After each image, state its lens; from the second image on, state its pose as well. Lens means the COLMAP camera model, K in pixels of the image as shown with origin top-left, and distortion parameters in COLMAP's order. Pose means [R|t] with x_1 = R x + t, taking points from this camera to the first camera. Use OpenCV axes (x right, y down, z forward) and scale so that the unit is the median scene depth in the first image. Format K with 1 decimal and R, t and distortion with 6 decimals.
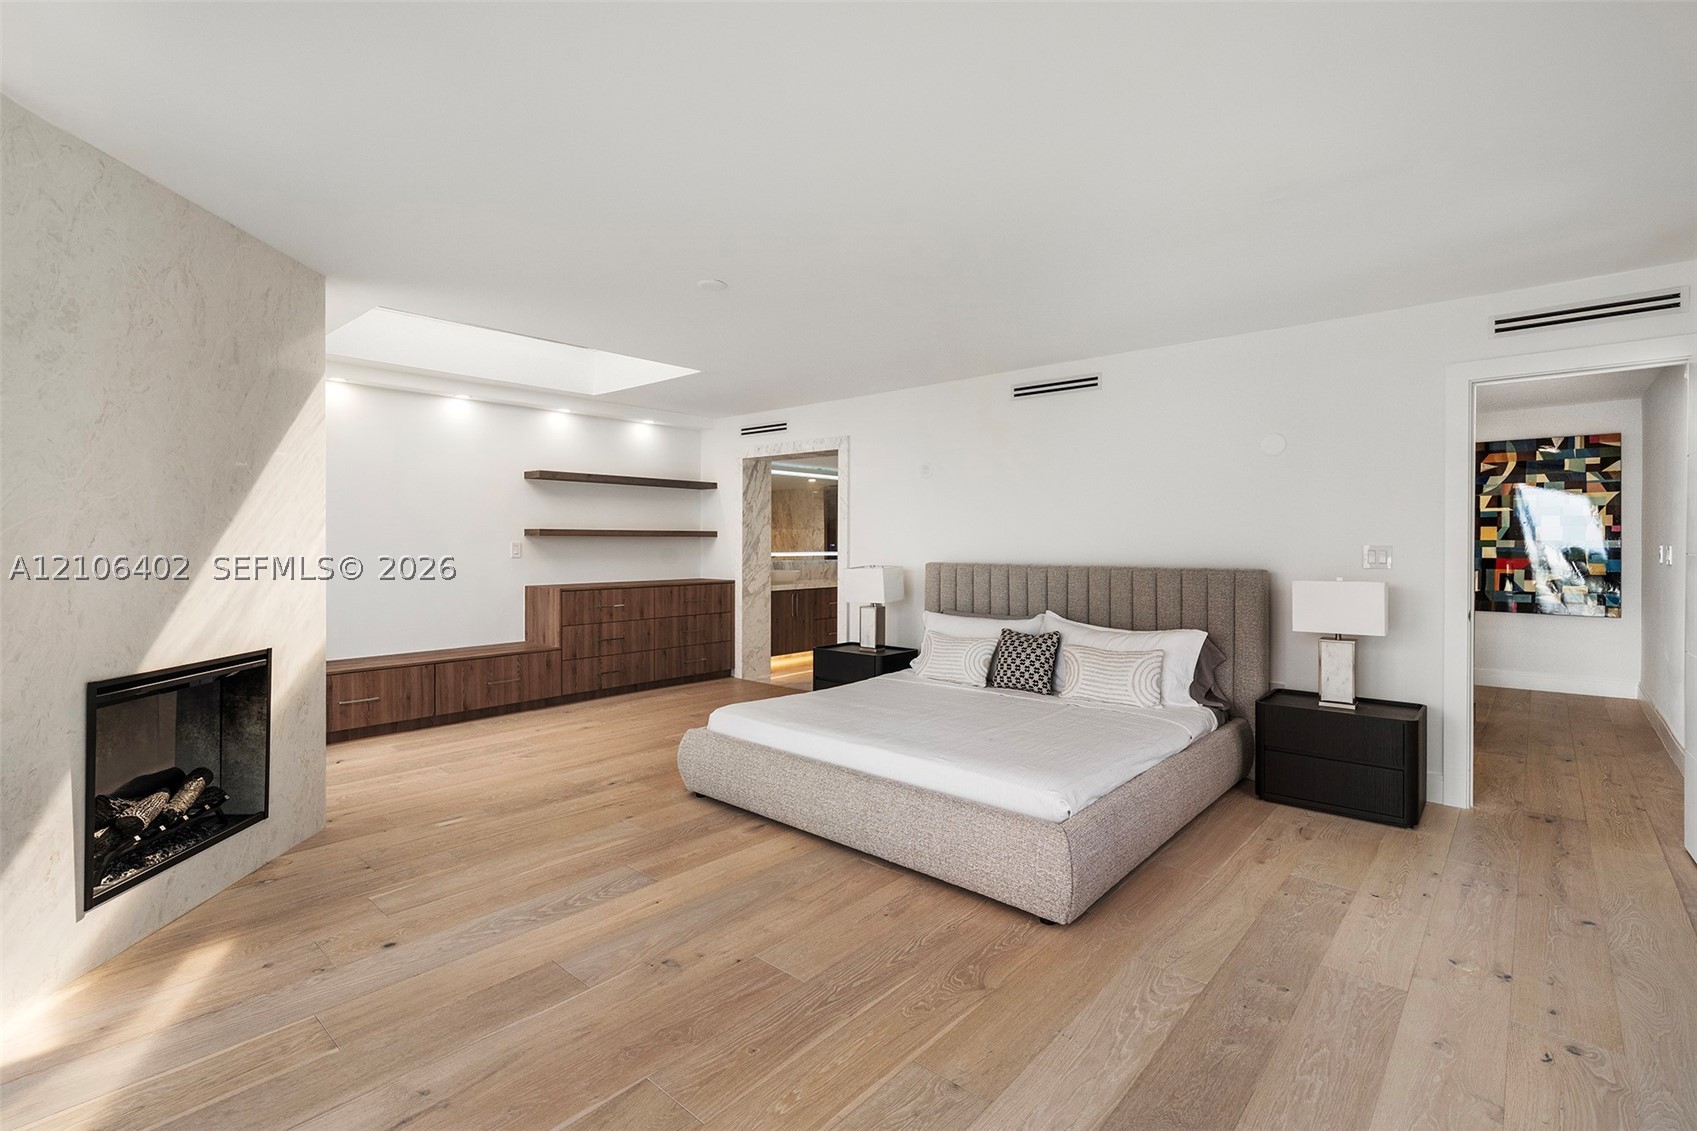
lens RADIAL K [[792.0, 0, 832.2], [0, 792.0, 532.1], [0, 0, 1]] dist [-0.003413, -0.000295]
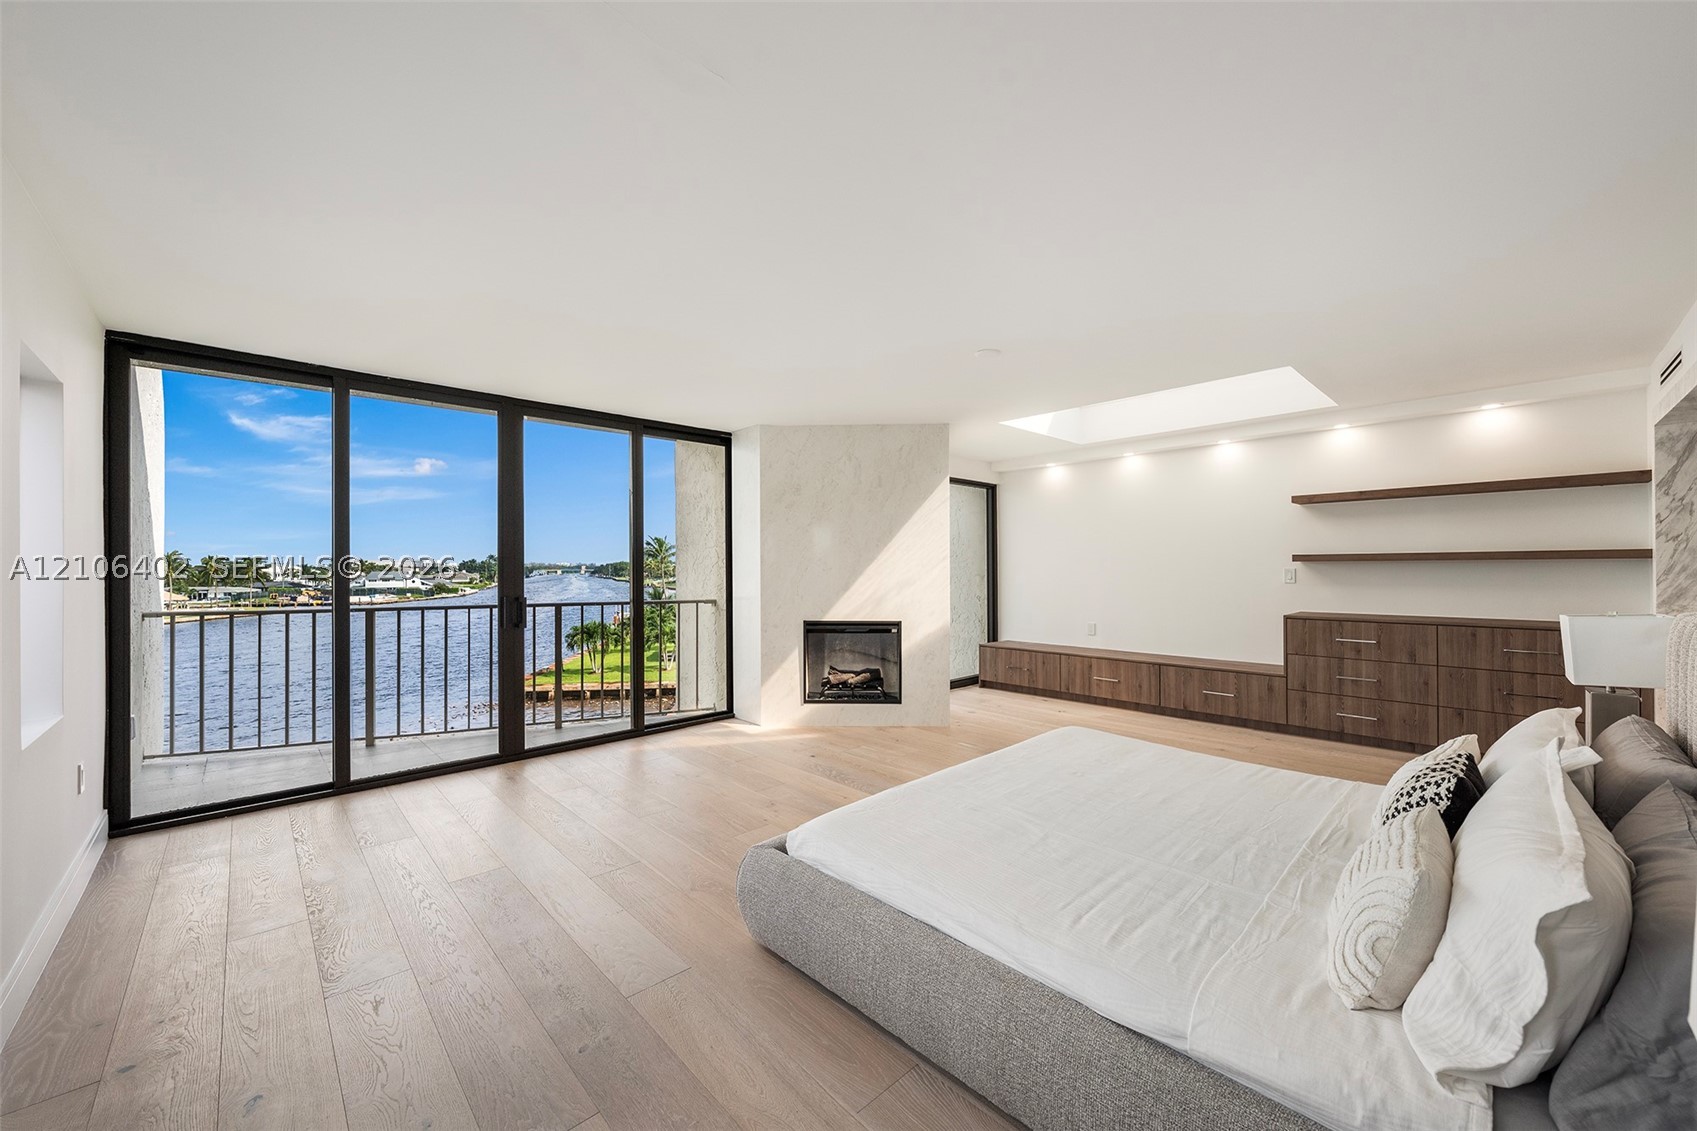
lens RADIAL K [[647.4, 0, 854.0], [0, 647.4, 562.2], [0, 0, 1]] dist [-0.001818, -0.000071]
pose [[-0.096433, -0.008963, -0.995299, 0.520173], [0.017195, 0.999795, -0.010669, 0.004912], [0.995191, -0.018143, -0.096259, 0.559417]]
